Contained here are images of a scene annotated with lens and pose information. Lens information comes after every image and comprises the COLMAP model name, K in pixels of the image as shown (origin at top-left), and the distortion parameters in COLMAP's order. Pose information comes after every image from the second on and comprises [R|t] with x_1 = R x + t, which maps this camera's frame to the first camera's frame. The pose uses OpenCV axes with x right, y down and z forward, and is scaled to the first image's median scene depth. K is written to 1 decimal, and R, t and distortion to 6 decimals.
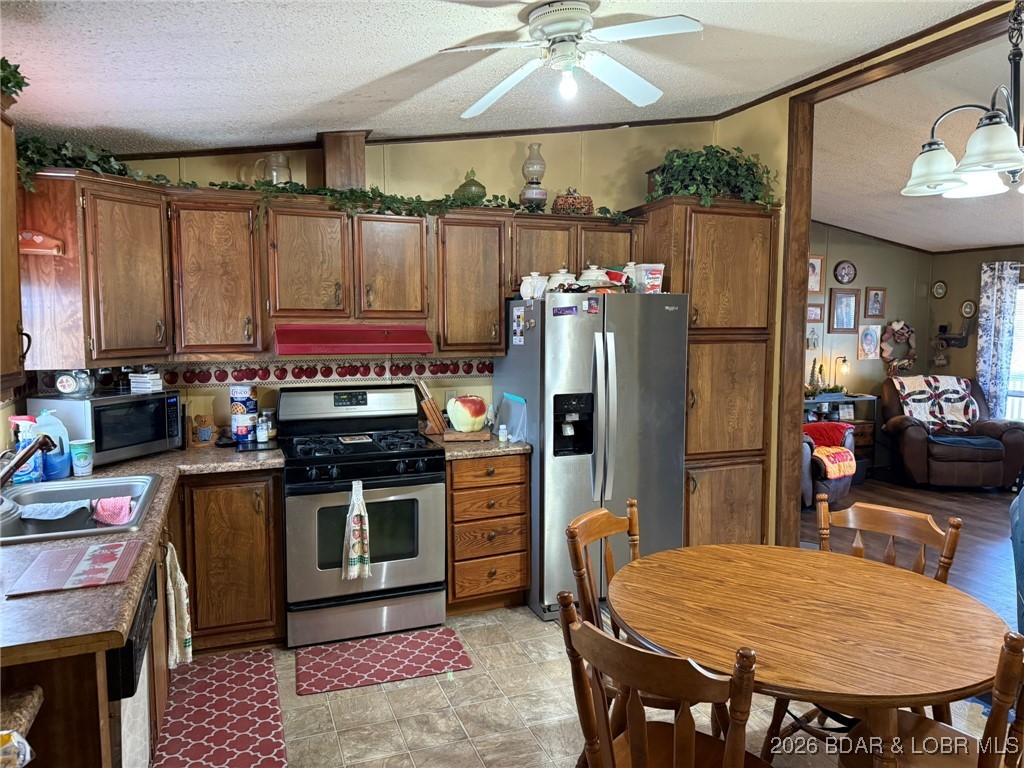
lens RADIAL K [[726.2, 0, 518.1], [0, 726.2, 380.4], [0, 0, 1]] dist [0.046258, -0.057929]
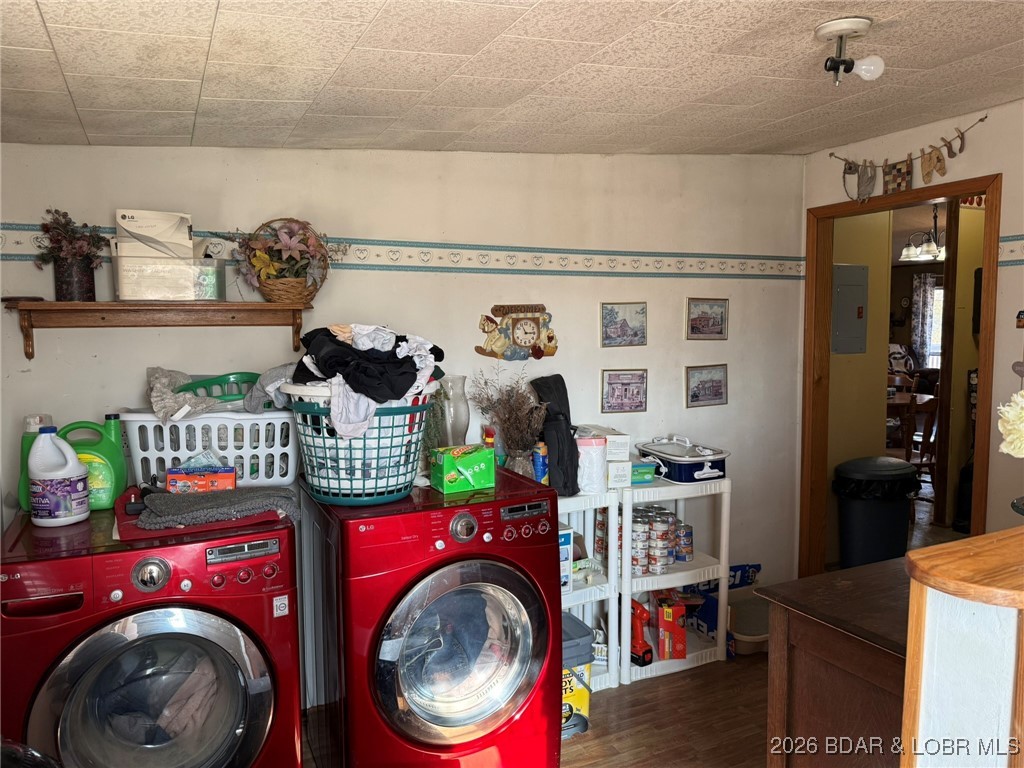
lens RADIAL K [[726.2, 0, 514.1], [0, 726.2, 383.5], [0, 0, 1]] dist [0.046258, -0.057929]
pose [[0.996765, -0.018289, 0.078269, -0.413472], [0.018048, 0.999830, 0.003789, 0.065691], [-0.078325, -0.002364, 0.996925, -0.596647]]
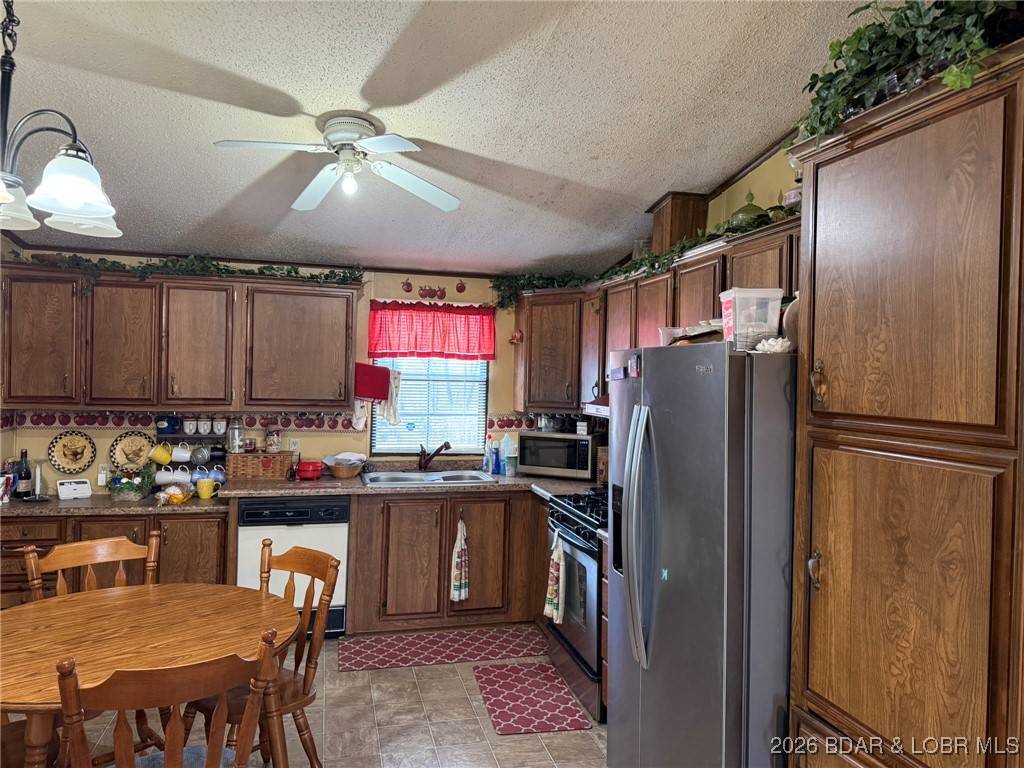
lens RADIAL K [[726.2, 0, 505.2], [0, 726.2, 375.6], [0, 0, 1]] dist [0.046258, -0.057929]
pose [[-0.136042, -0.002755, -0.990699, 0.716132], [-0.105565, 0.994343, 0.011731, -0.078668], [0.985063, 0.106179, -0.135563, 0.856057]]
